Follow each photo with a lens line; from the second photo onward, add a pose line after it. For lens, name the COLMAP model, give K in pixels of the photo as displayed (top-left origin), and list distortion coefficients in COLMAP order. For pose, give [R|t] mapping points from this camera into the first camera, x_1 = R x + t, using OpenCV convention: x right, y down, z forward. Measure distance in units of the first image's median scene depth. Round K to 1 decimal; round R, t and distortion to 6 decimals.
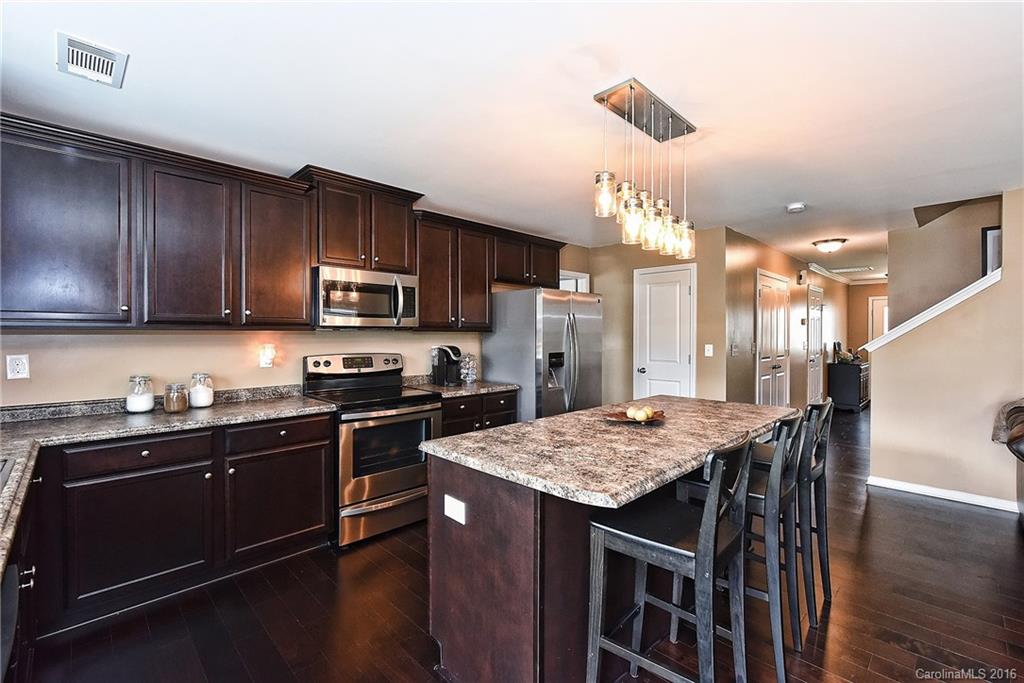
lens RADIAL K [[448.3, 0, 521.4], [0, 448.3, 335.0], [0, 0, 1]] dist [0.017516, 0.000060]
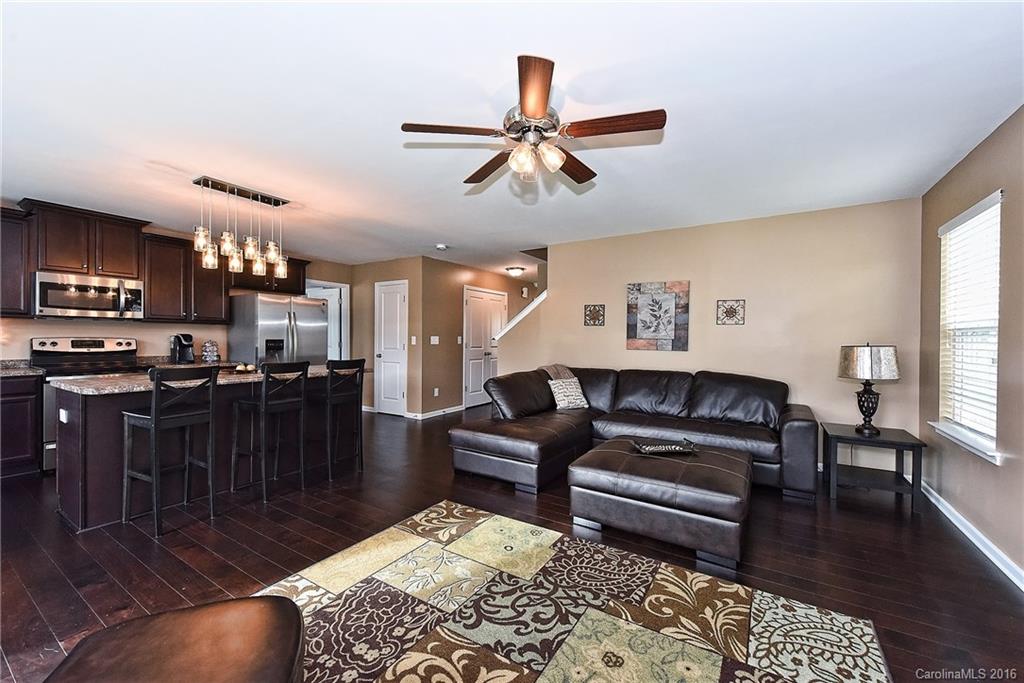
lens RADIAL K [[404.0, 0, 516.2], [0, 404.0, 339.2], [0, 0, 1]] dist [0.001555, -0.000150]
pose [[0.973077, 0.005825, 0.230406, 0.603582], [-0.006066, 0.999982, 0.000336, 0.038625], [-0.230400, -0.001725, 0.973095, -0.471034]]
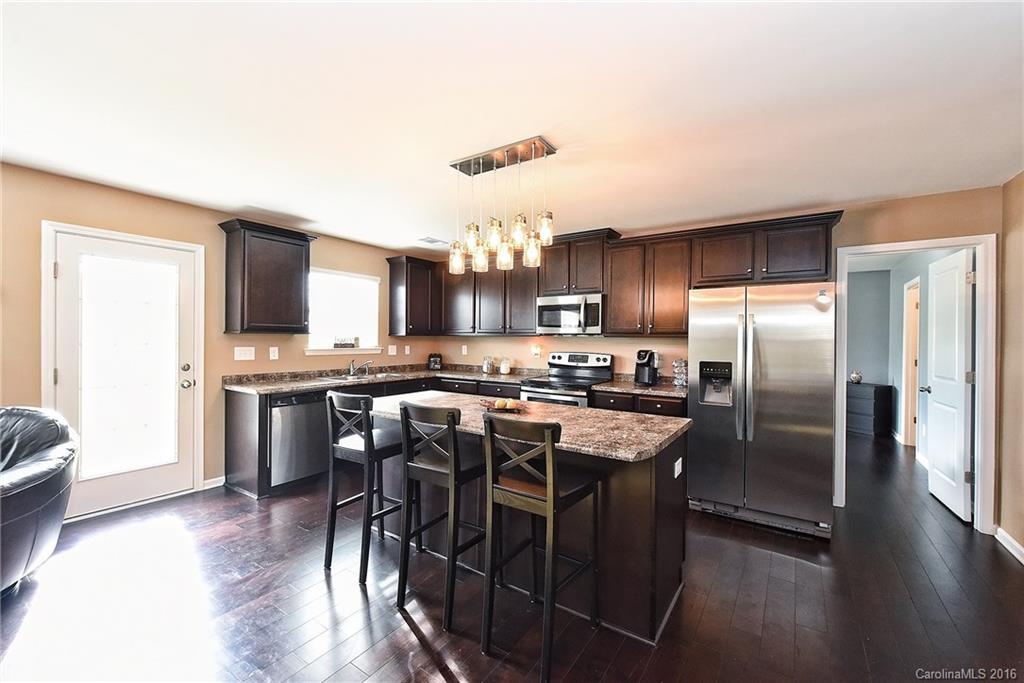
lens RADIAL K [[422.8, 0, 521.0], [0, 422.8, 338.7], [0, 0, 1]] dist [-0.002644, -0.000254]
pose [[0.202949, 0.004955, -0.979177, 0.930695], [-0.012106, 0.999923, 0.002551, -0.004321], [0.979114, 0.011336, 0.202993, 0.545957]]
